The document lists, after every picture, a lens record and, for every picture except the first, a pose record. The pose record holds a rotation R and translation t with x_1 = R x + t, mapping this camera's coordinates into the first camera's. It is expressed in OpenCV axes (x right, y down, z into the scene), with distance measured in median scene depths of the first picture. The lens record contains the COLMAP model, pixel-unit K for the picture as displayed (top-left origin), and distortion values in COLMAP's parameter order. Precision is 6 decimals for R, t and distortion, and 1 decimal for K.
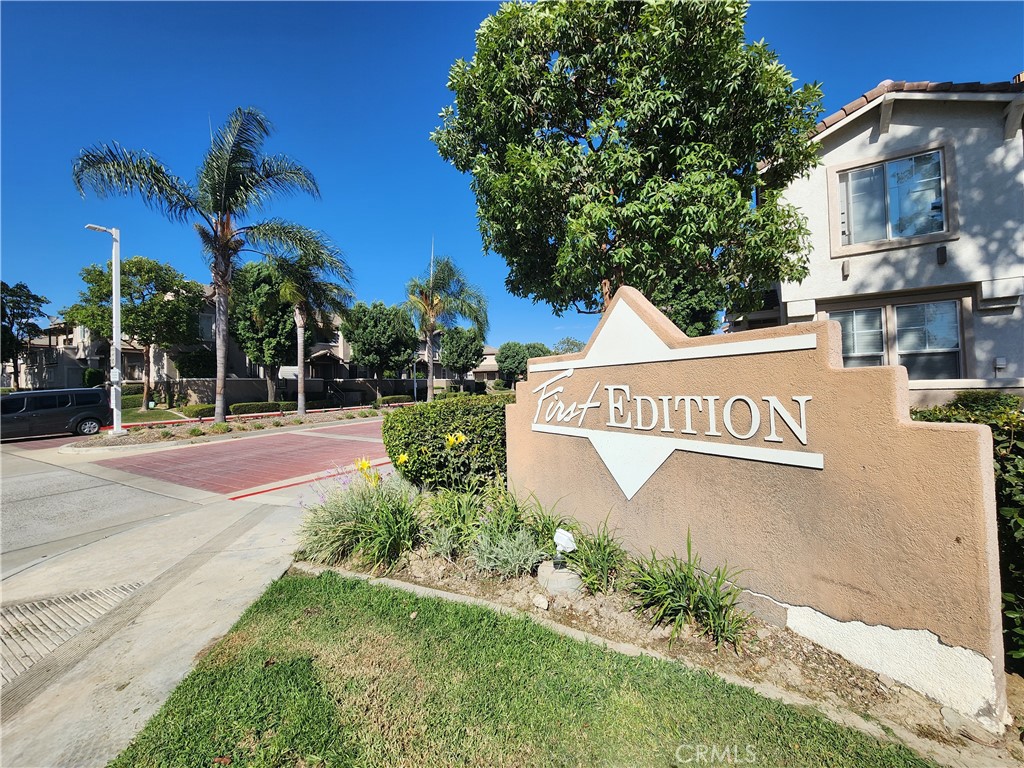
lens RADIAL K [[411.7, 0, 510.1], [0, 411.7, 381.2], [0, 0, 1]] dist [0.001523, 0.000564]
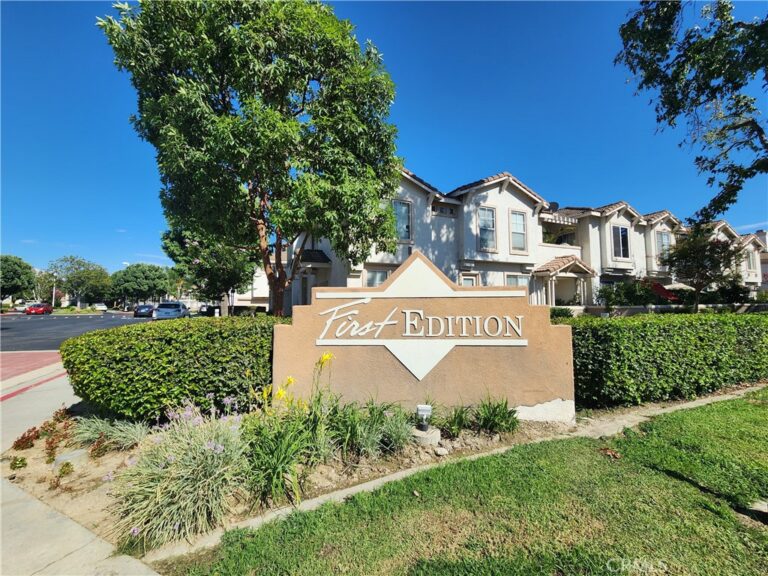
lens RADIAL K [[308.8, 0, 382.6], [0, 308.8, 288.0], [0, 0, 1]] dist [0.001523, 0.000564]
pose [[0.591275, 0.064487, 0.803887, -0.817948], [-0.021038, 0.997692, -0.064559, 0.003655], [-0.806195, 0.021260, 0.591267, 0.385441]]
